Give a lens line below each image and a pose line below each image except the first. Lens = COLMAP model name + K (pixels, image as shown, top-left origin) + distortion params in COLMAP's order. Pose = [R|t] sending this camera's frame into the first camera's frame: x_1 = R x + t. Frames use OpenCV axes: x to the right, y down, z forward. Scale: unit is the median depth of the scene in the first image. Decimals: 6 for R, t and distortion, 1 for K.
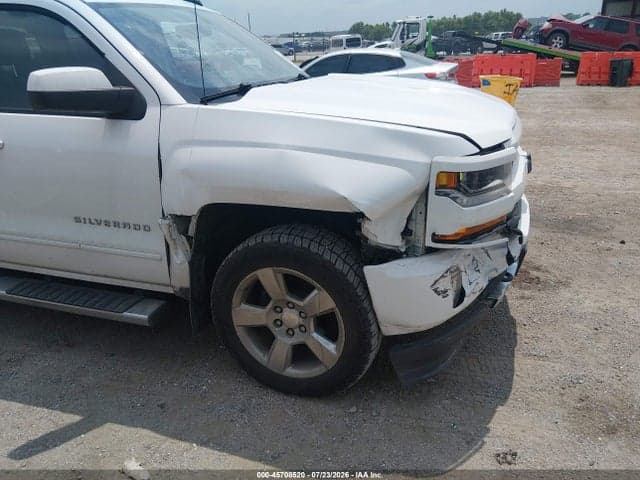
lens RADIAL K [[486.0, 0, 320.0], [0, 486.0, 240.0], [0, 0, 1]] dist [0.103967, -0.178295]
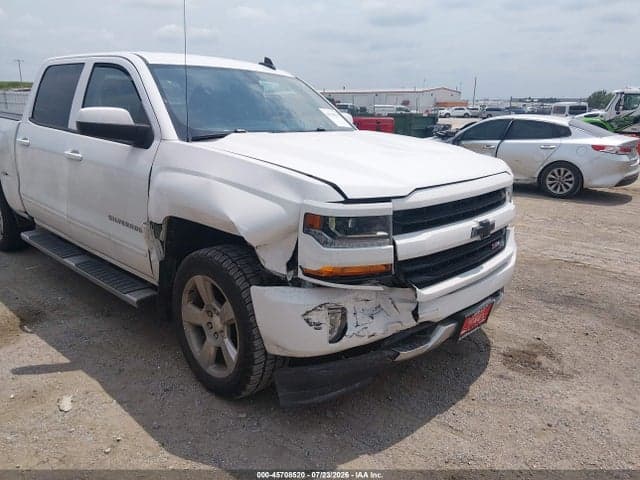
lens RADIAL K [[486.0, 0, 320.0], [0, 486.0, 240.0], [0, 0, 1]] dist [0.103967, -0.178295]
pose [[0.907111, 0.158943, -0.389727, 0.617144], [-0.200792, 0.977214, -0.068816, -0.004222], [0.369908, 0.140678, 0.918356, -0.019628]]
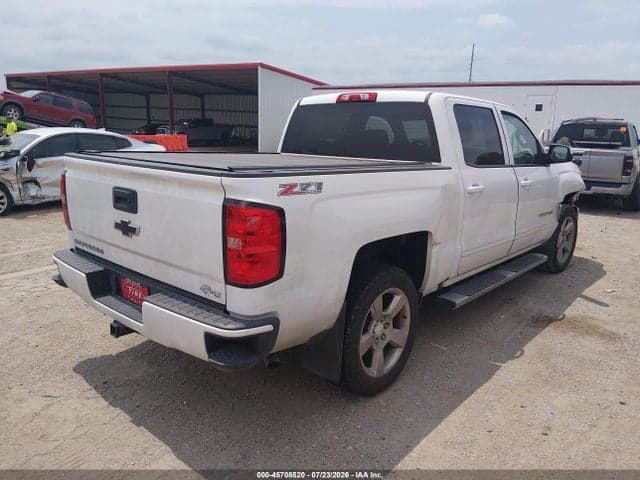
lens RADIAL K [[486.0, 0, 320.0], [0, 486.0, 240.0], [0, 0, 1]] dist [0.103967, -0.178295]
pose [[0.393719, -0.168371, 0.903680, -2.998206], [0.304449, 0.951482, 0.044634, -0.346338], [-0.867350, 0.257551, 0.425877, 1.031145]]
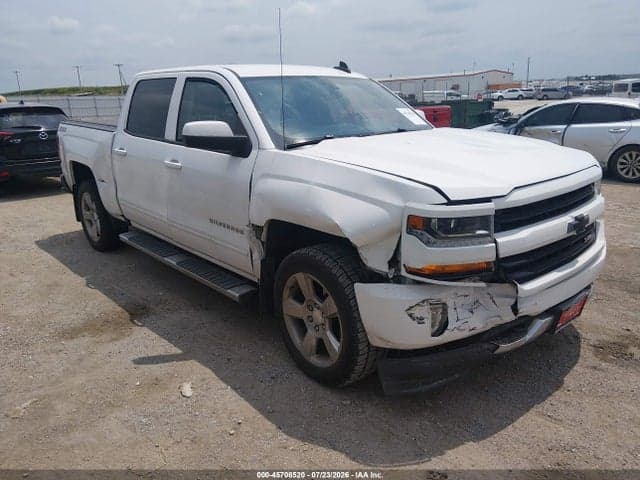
lens RADIAL K [[482.2, 0, 316.7], [0, 482.2, 236.1], [0, 0, 1]] dist [0.101713, -0.160713]
pose [[0.864101, 0.142686, -0.482669, 0.538725], [-0.182822, 0.982455, -0.036865, 0.000236], [0.468940, 0.120098, 0.875027, -0.136393]]
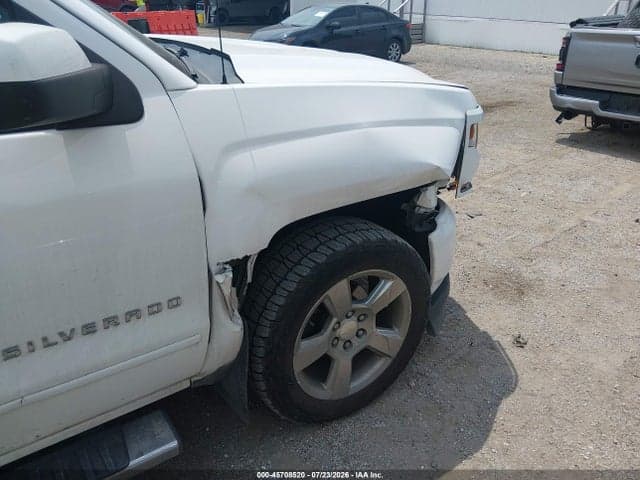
lens RADIAL K [[486.0, 0, 320.0], [0, 486.0, 240.0], [0, 0, 1]] dist [0.103967, -0.178295]
pose [[0.586896, -0.323877, 0.742063, -0.694608], [0.274008, 0.941880, 0.194376, -0.169593], [-0.761888, 0.089252, 0.641530, 0.498402]]
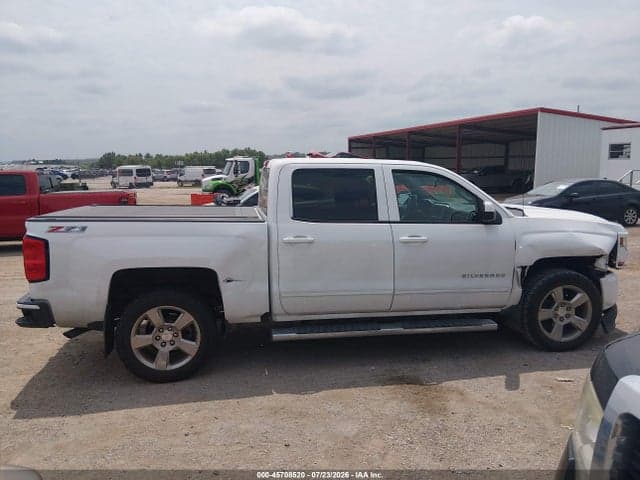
lens RADIAL K [[486.0, 0, 320.0], [0, 486.0, 240.0], [0, 0, 1]] dist [0.103967, -0.178295]
pose [[0.883950, -0.043900, 0.465516, -2.056149], [0.155784, 0.966352, -0.204681, 0.138717], [-0.440867, 0.253448, 0.861046, -0.482238]]
